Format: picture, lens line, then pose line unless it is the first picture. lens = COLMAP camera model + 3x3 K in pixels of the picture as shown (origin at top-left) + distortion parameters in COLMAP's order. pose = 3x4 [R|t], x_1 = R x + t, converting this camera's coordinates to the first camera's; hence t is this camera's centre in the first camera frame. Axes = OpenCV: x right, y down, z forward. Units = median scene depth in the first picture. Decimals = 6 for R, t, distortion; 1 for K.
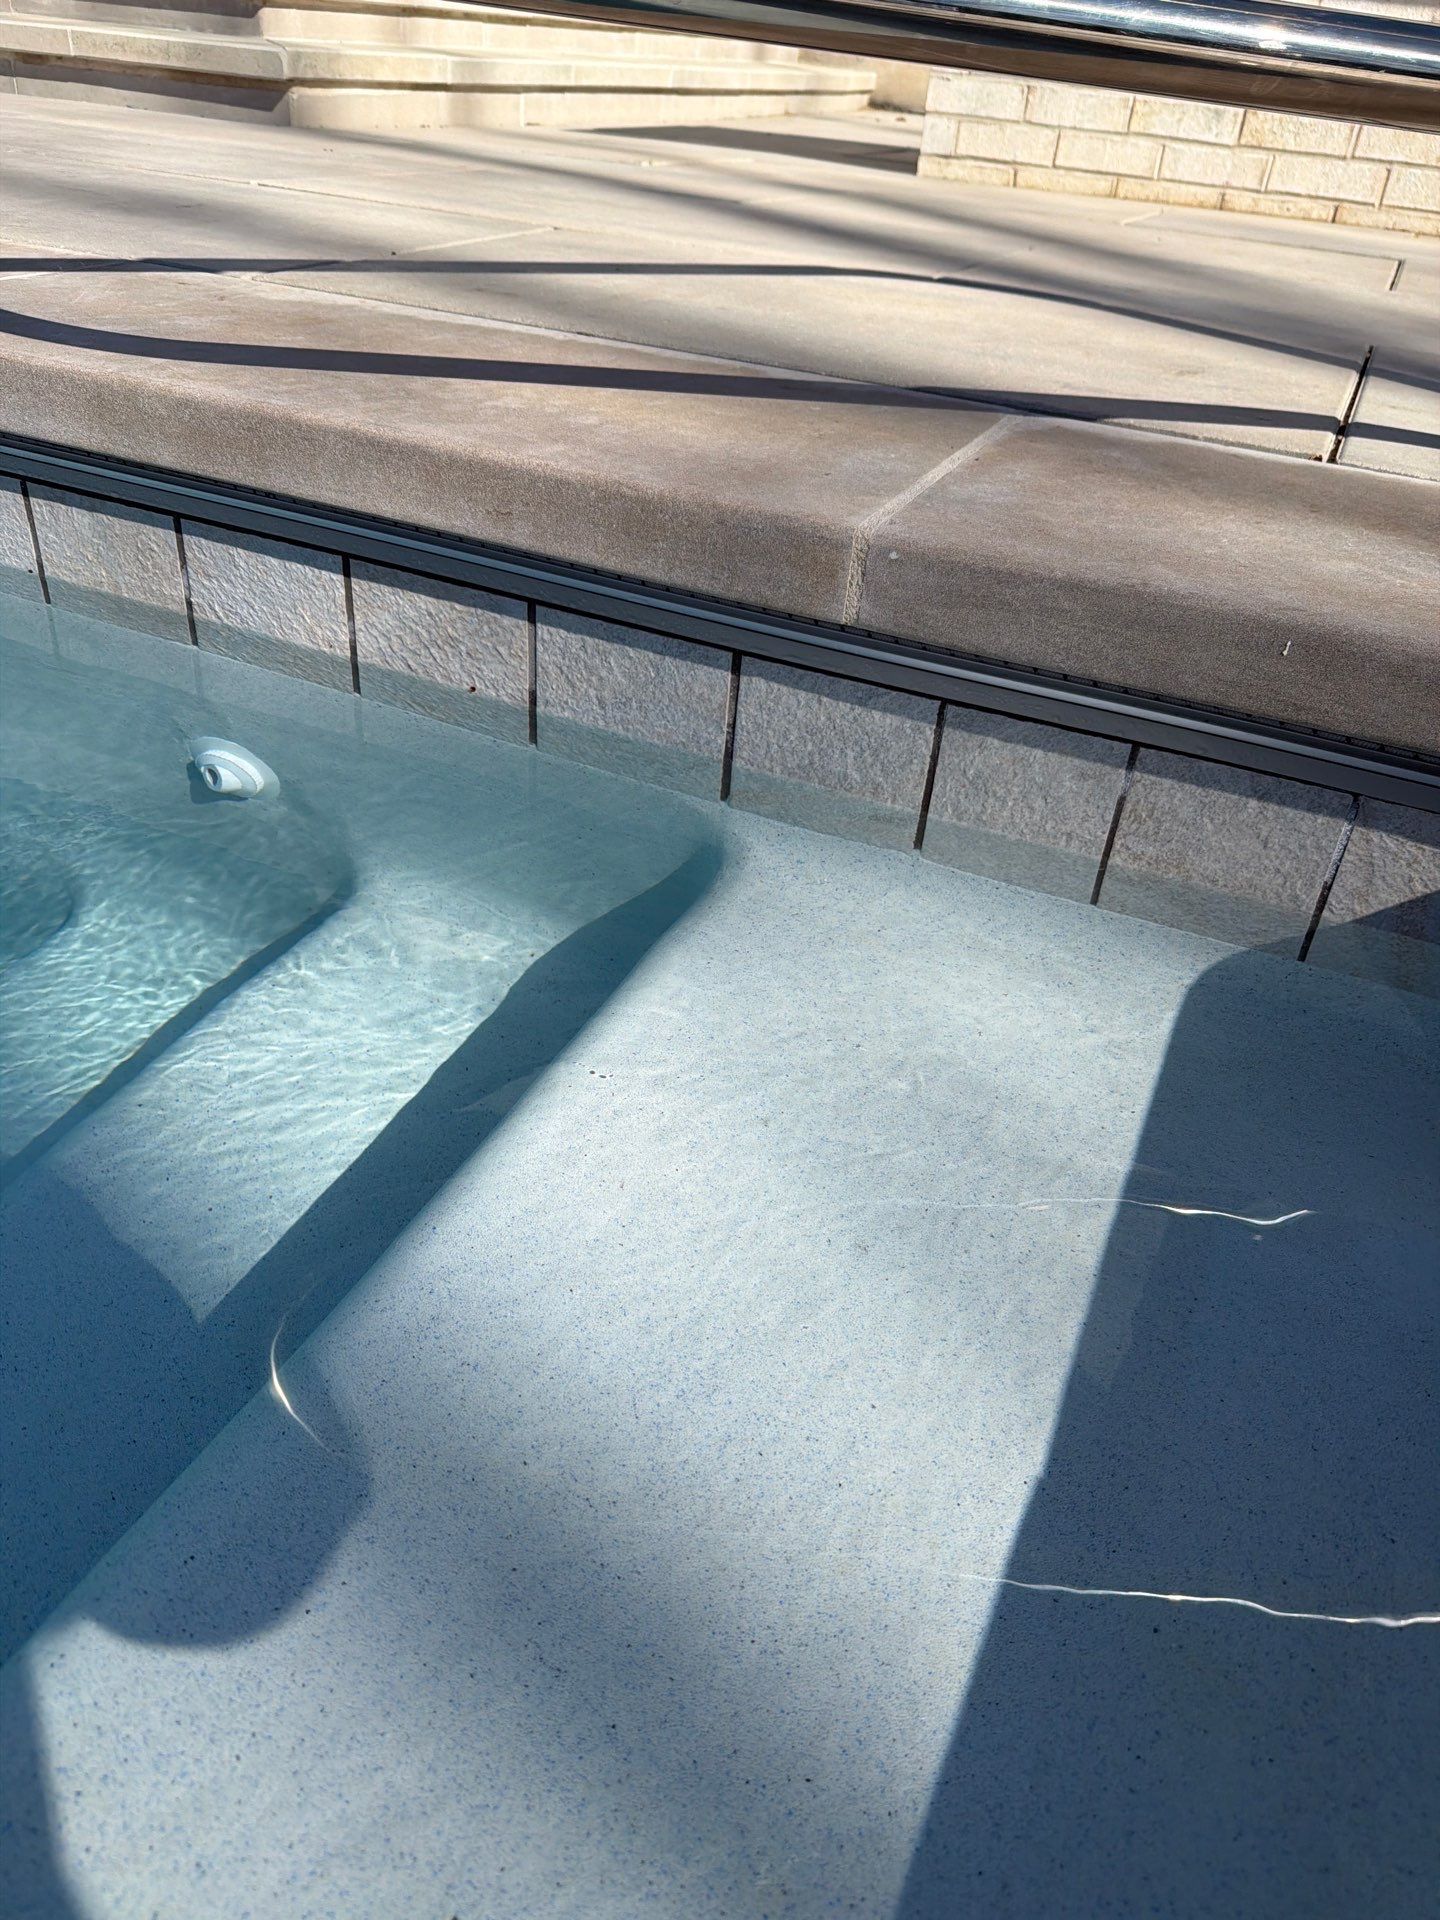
lens RADIAL K [[1327.0, 0, 721.1], [0, 1327.0, 1009.3], [0, 0, 1]] dist [0.055903, -0.051077]
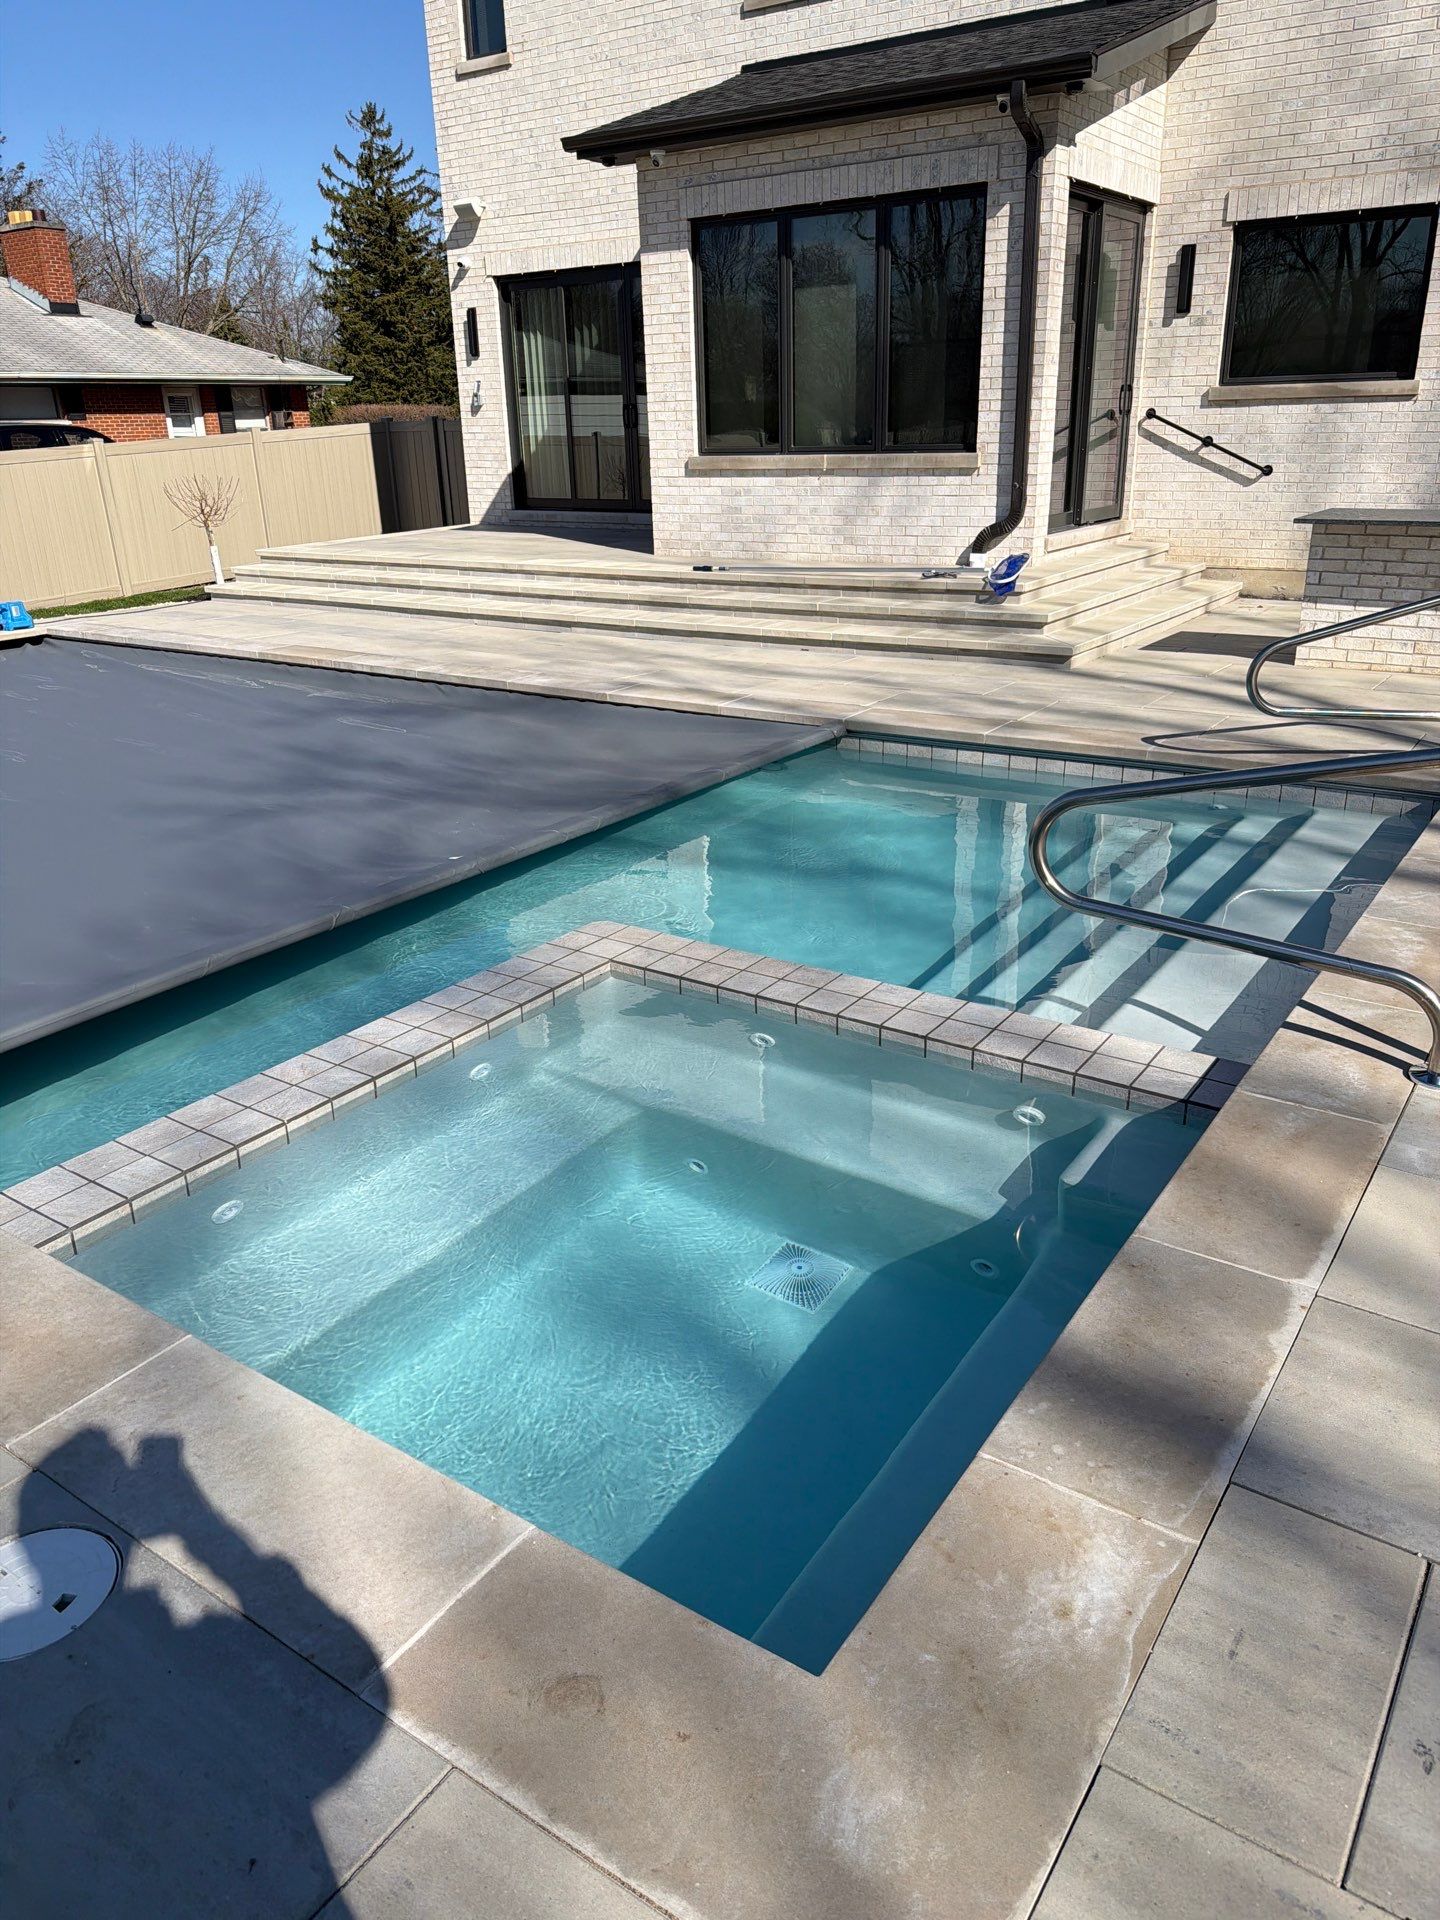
lens RADIAL K [[1327.0, 0, 721.1], [0, 1327.0, 1009.3], [0, 0, 1]] dist [0.055903, -0.051077]
pose [[0.978942, -0.019386, -0.203217, -1.649496], [-0.023988, 0.977660, -0.208820, 2.450857], [0.202725, 0.209297, 0.956607, -6.220531]]
